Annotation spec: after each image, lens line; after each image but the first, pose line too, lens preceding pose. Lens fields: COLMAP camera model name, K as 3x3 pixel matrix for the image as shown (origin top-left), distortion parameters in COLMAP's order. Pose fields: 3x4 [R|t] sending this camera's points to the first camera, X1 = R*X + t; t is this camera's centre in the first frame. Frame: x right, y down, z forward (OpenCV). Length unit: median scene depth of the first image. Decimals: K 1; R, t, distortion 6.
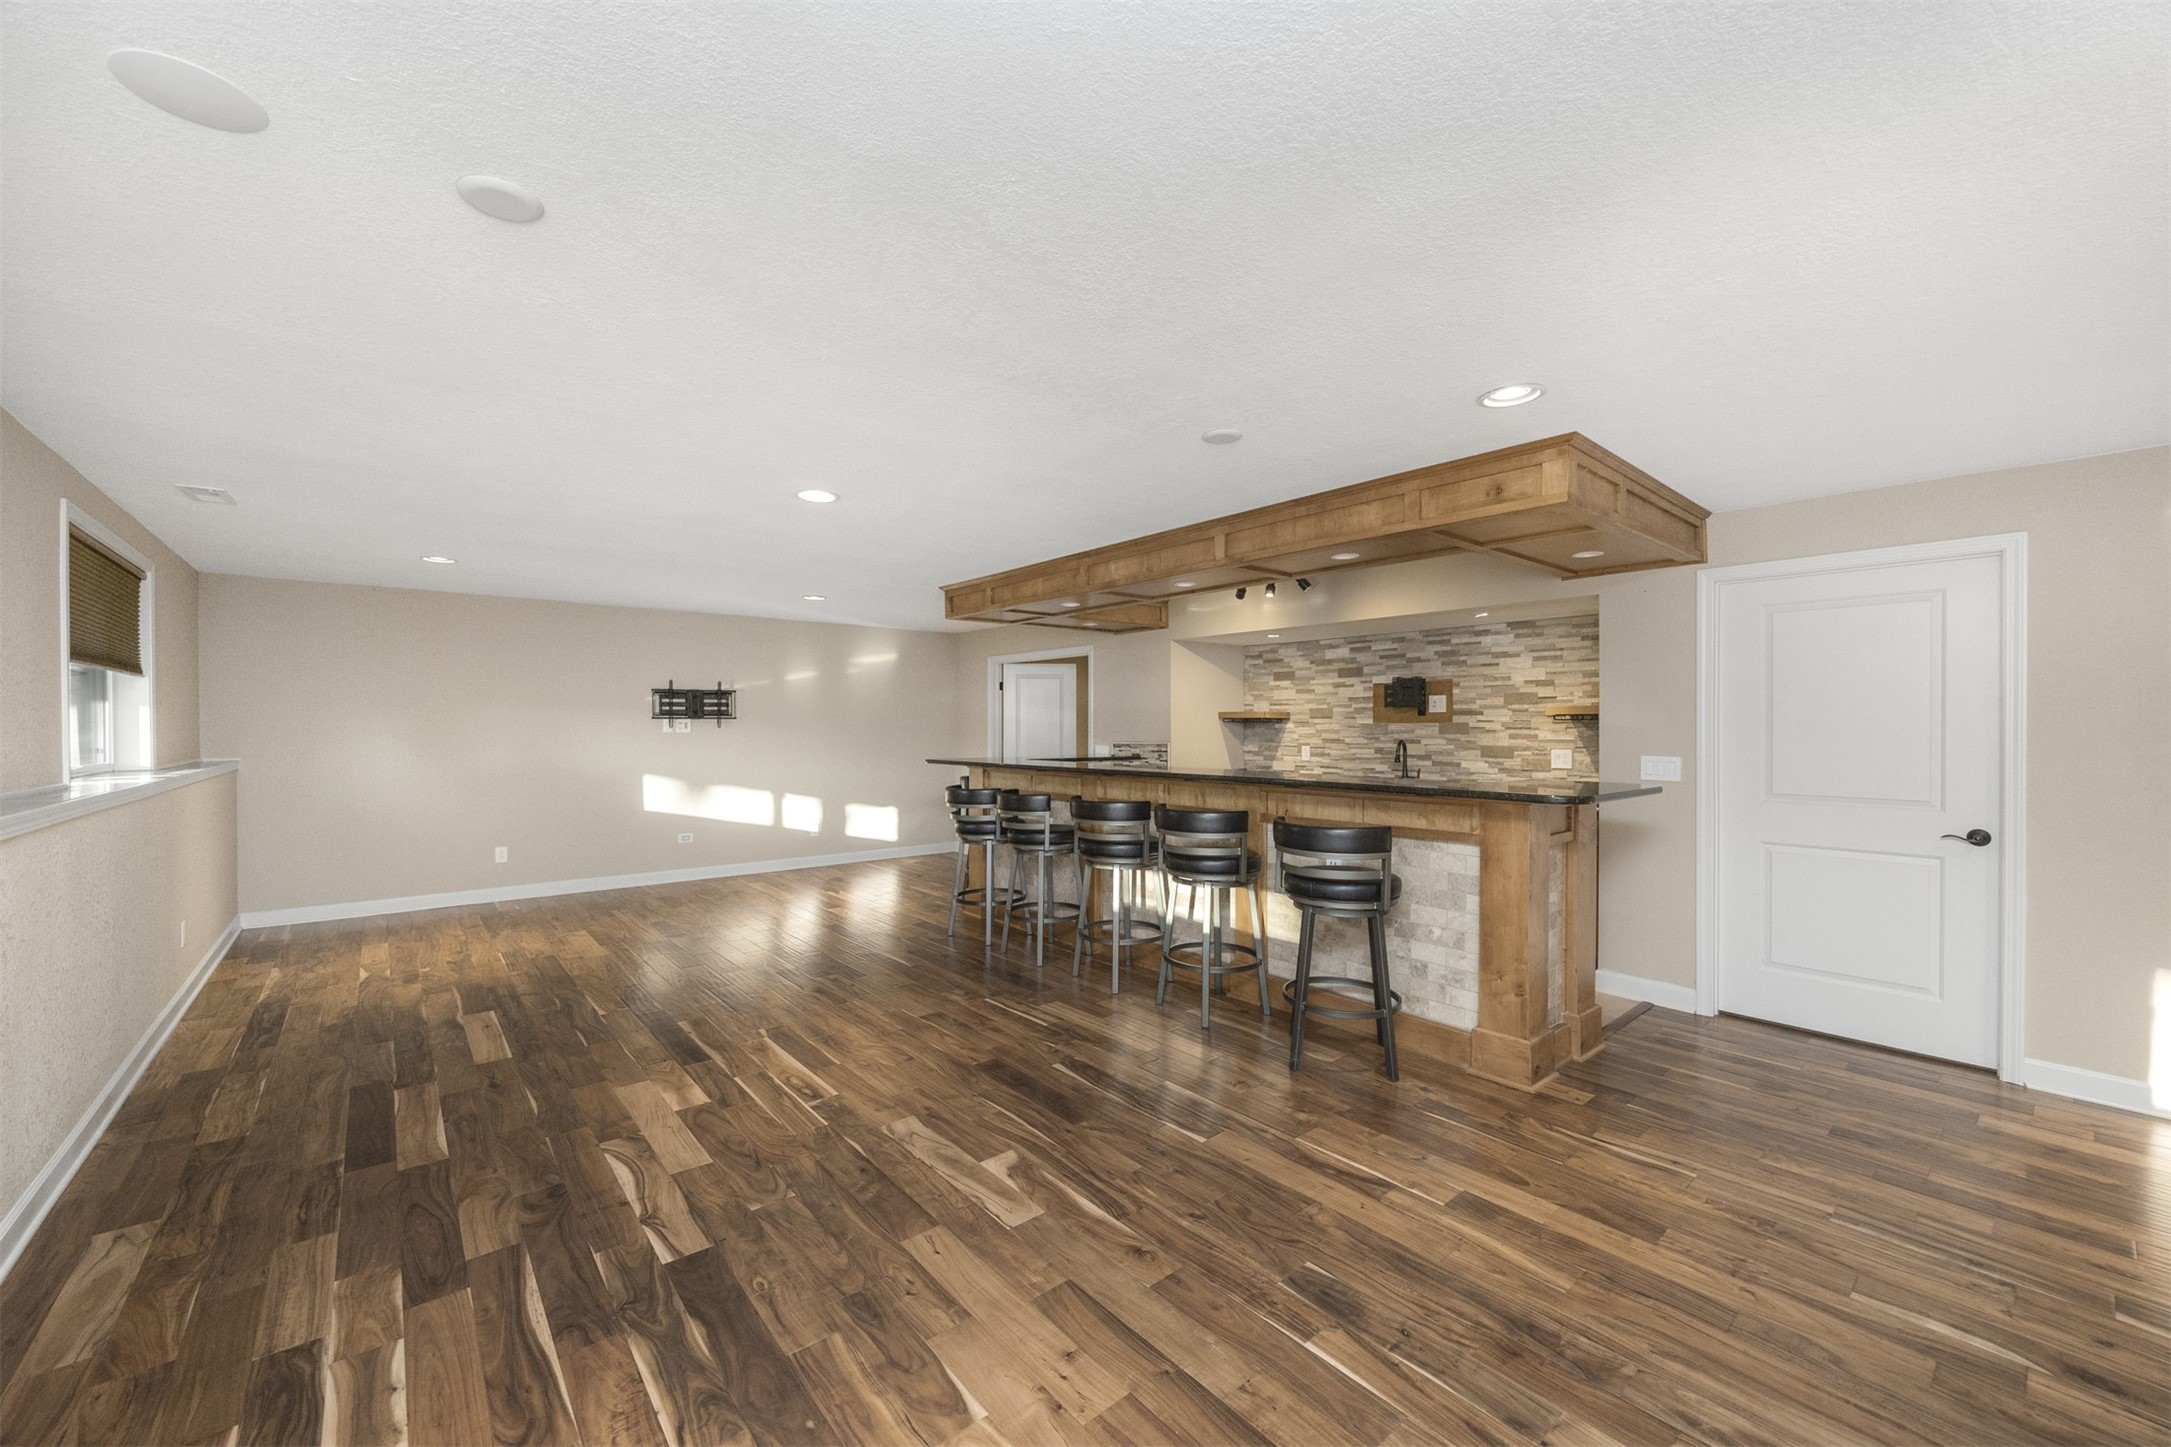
lens RADIAL K [[838.2, 0, 1079.2], [0, 838.2, 743.9], [0, 0, 1]] dist [-0.001754, -0.000088]
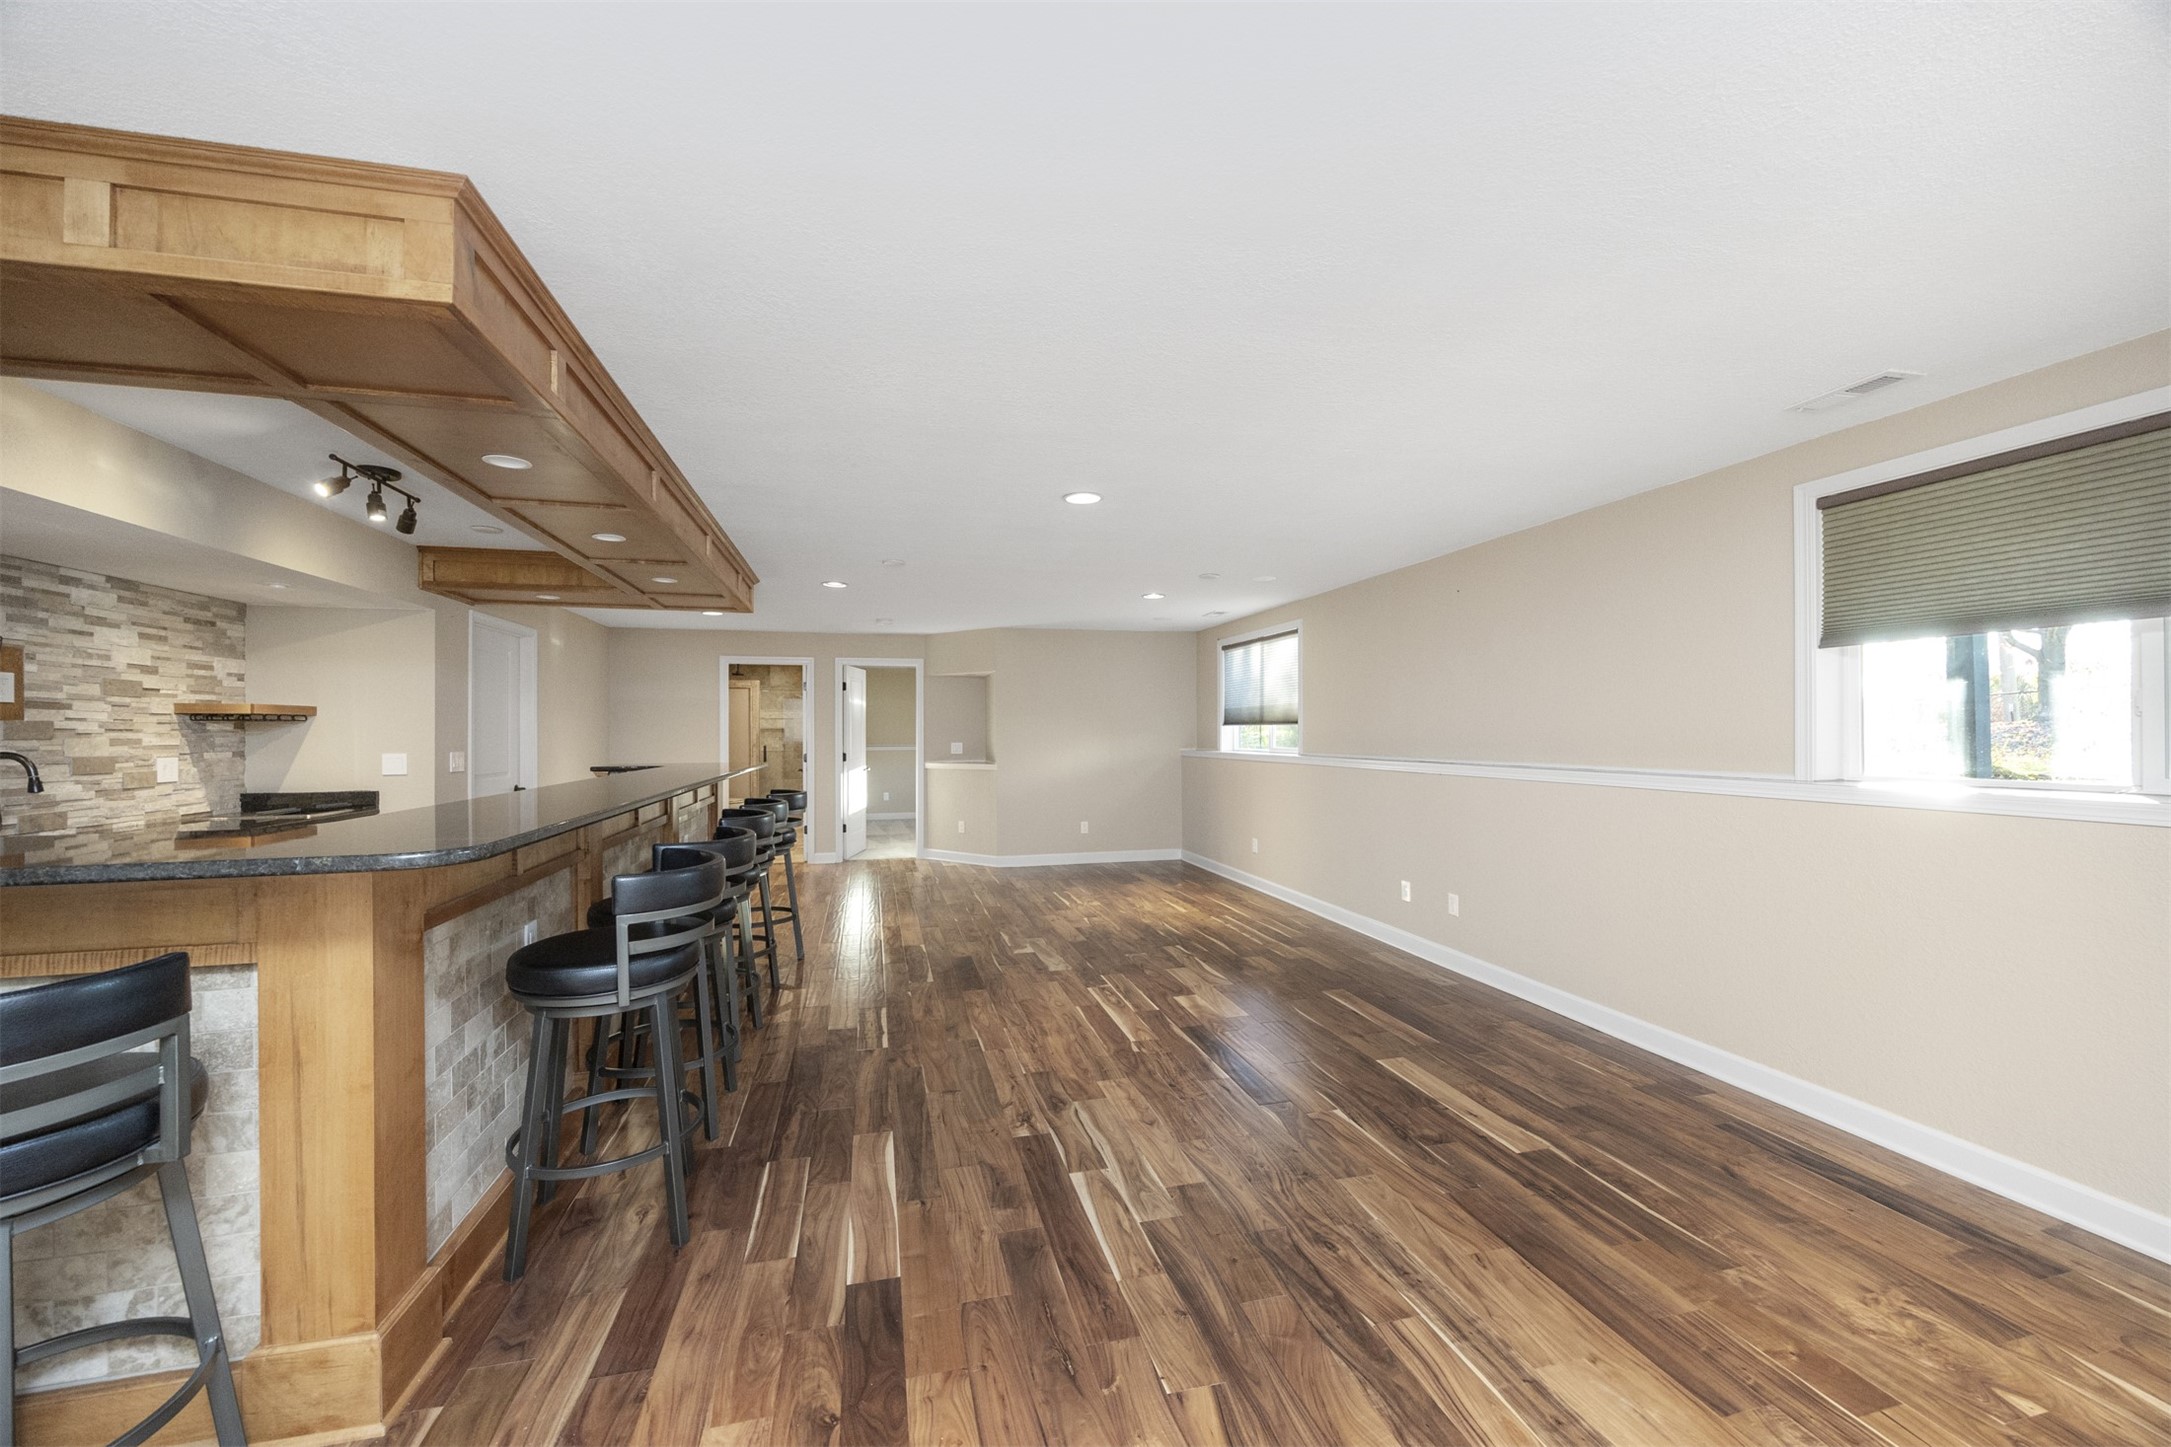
lens RADIAL K [[822.3, 0, 1085.5], [0, 822.3, 723.5], [0, 0, 1]] dist [-0.001266, -0.000194]
pose [[-0.905189, 0.007931, 0.424936, -0.463232], [0.013274, 0.999866, 0.009615, -0.018930], [-0.424802, 0.014344, -0.905173, 1.188590]]
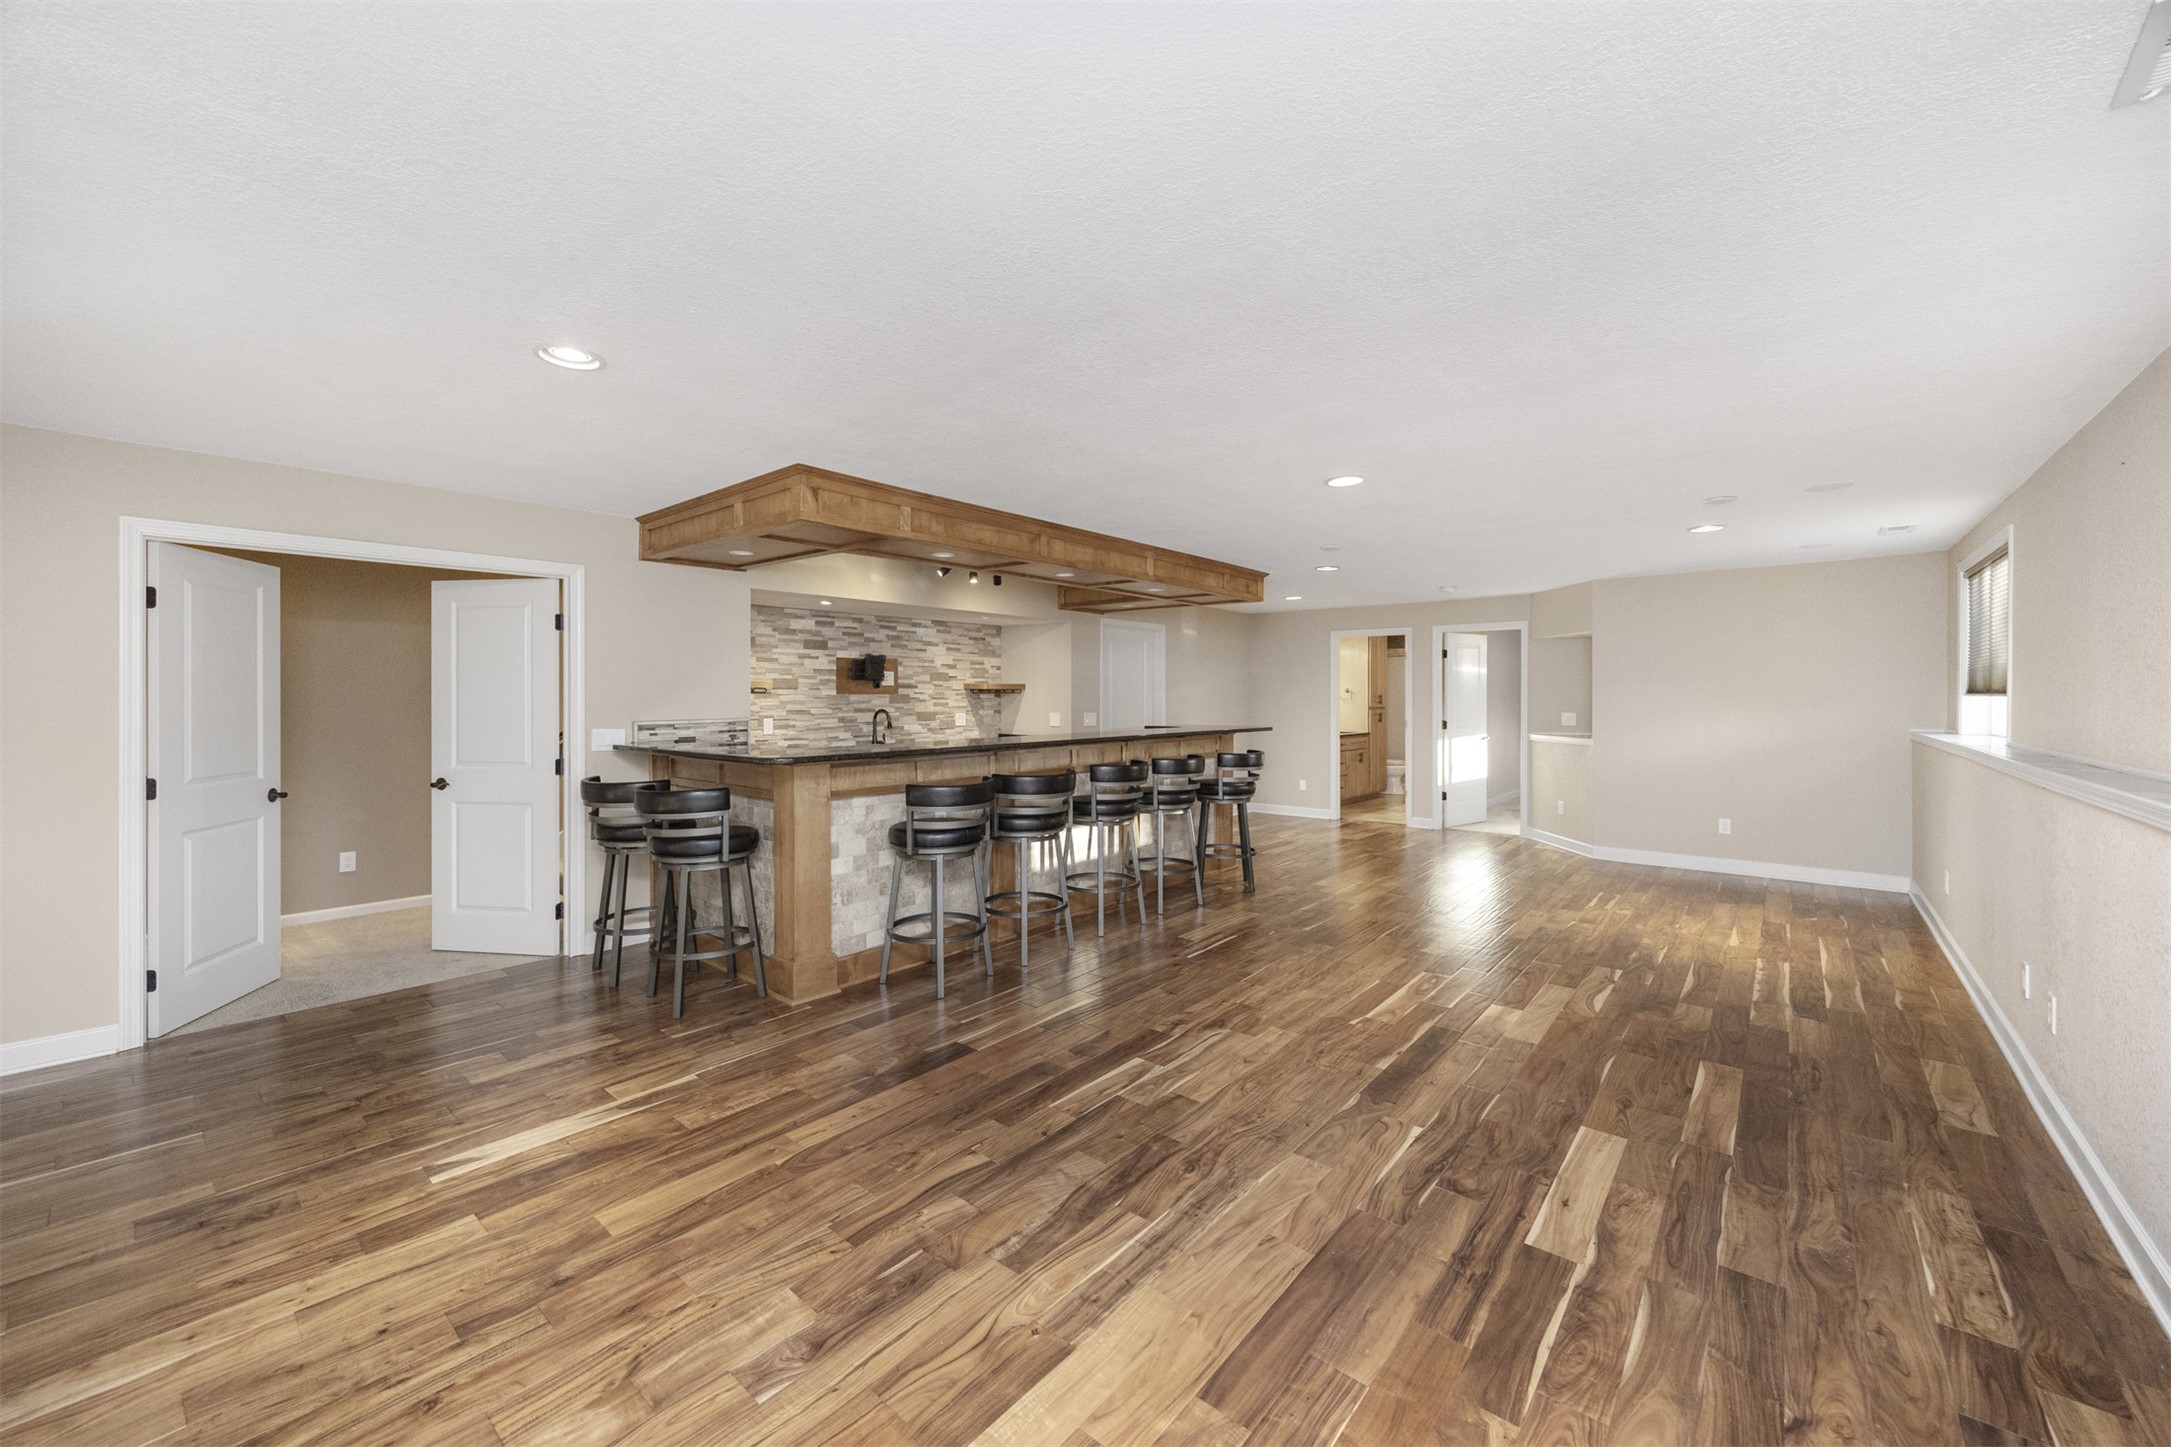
lens RADIAL K [[842.8, 0, 1078.6], [0, 842.8, 691.2], [0, 0, 1]] dist [-0.002543, -0.000103]
pose [[-0.172029, 0.004373, 0.985082, -0.810836], [0.021392, 0.999771, -0.000703, -0.022930], [-0.984860, 0.020952, -0.172083, 0.940063]]
